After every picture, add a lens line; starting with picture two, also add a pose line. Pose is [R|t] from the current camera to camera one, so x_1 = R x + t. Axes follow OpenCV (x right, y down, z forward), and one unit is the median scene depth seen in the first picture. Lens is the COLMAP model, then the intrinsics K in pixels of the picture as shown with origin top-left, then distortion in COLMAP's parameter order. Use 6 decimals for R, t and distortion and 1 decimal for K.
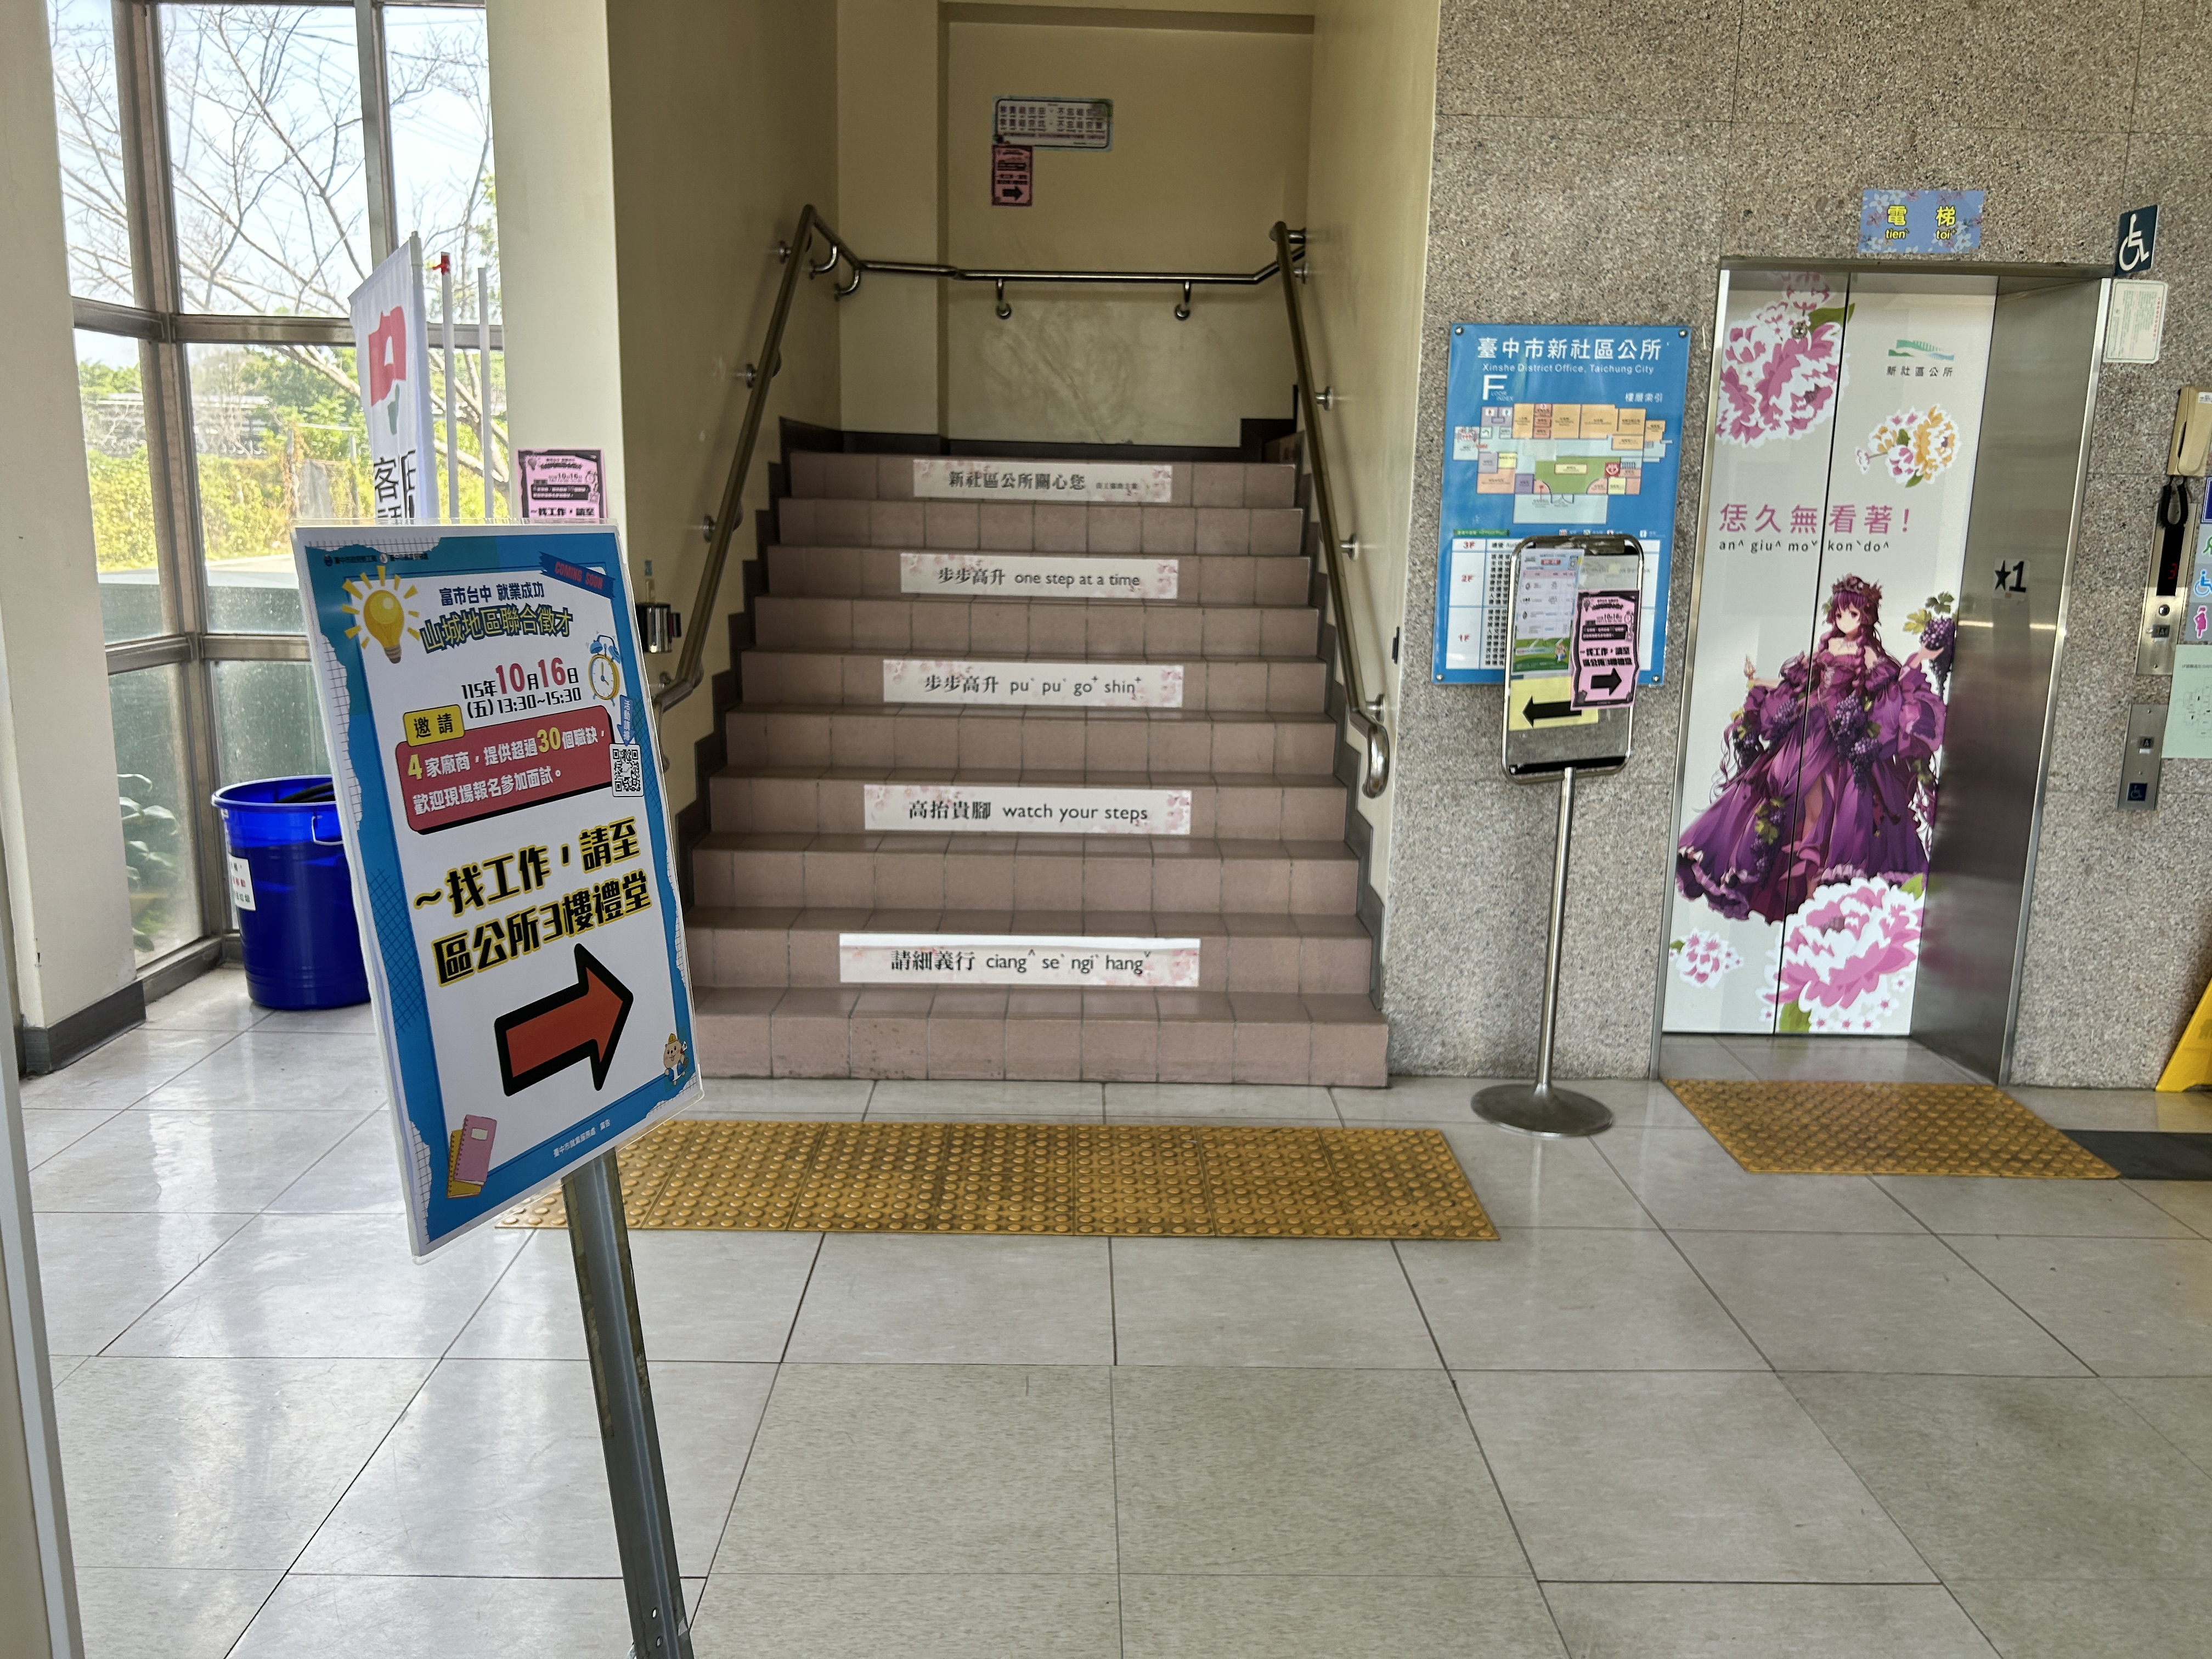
lens RADIAL K [[1663.8, 0, 1106.0], [0, 1663.8, 829.5], [0, 0, 1]] dist [0.004901, 0.004439]
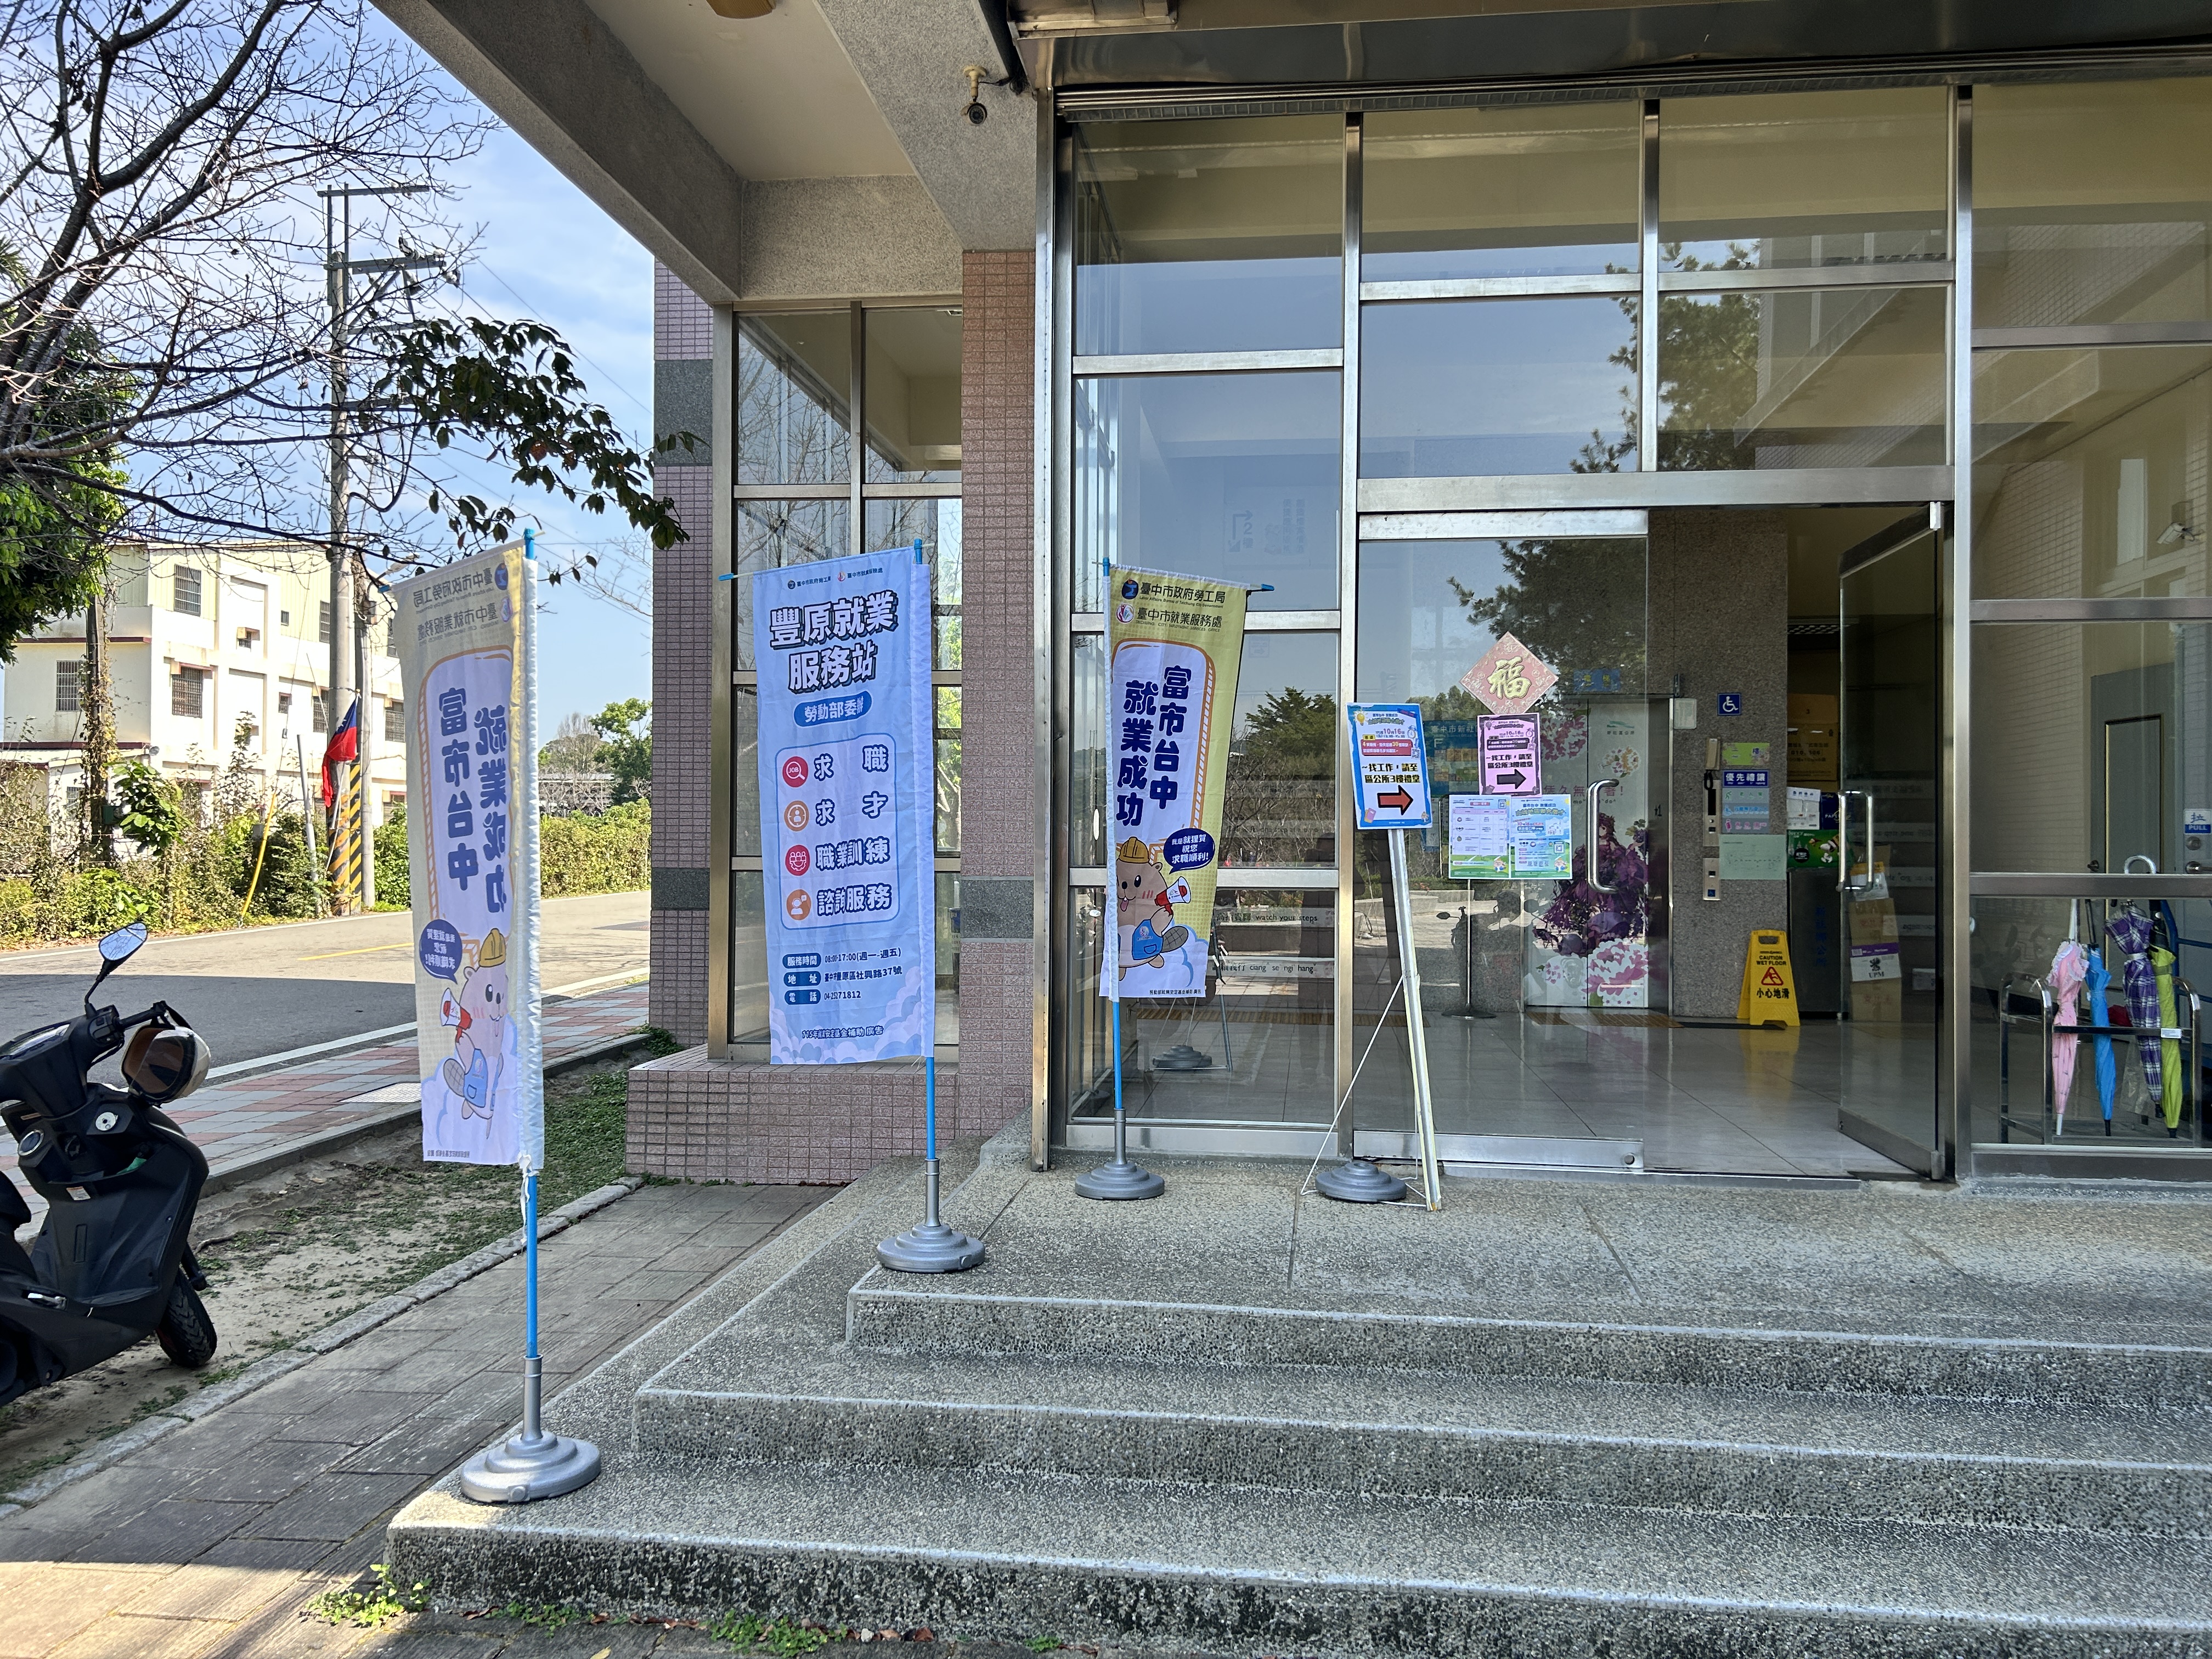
lens RADIAL K [[1663.8, 0, 1106.0], [0, 1663.8, 829.5], [0, 0, 1]] dist [0.004901, 0.004439]
pose [[0.989690, -0.018160, -0.142070, 0.070082], [-0.012110, 0.977767, -0.209344, 0.391926], [0.142713, 0.208906, 0.967466, -1.468149]]
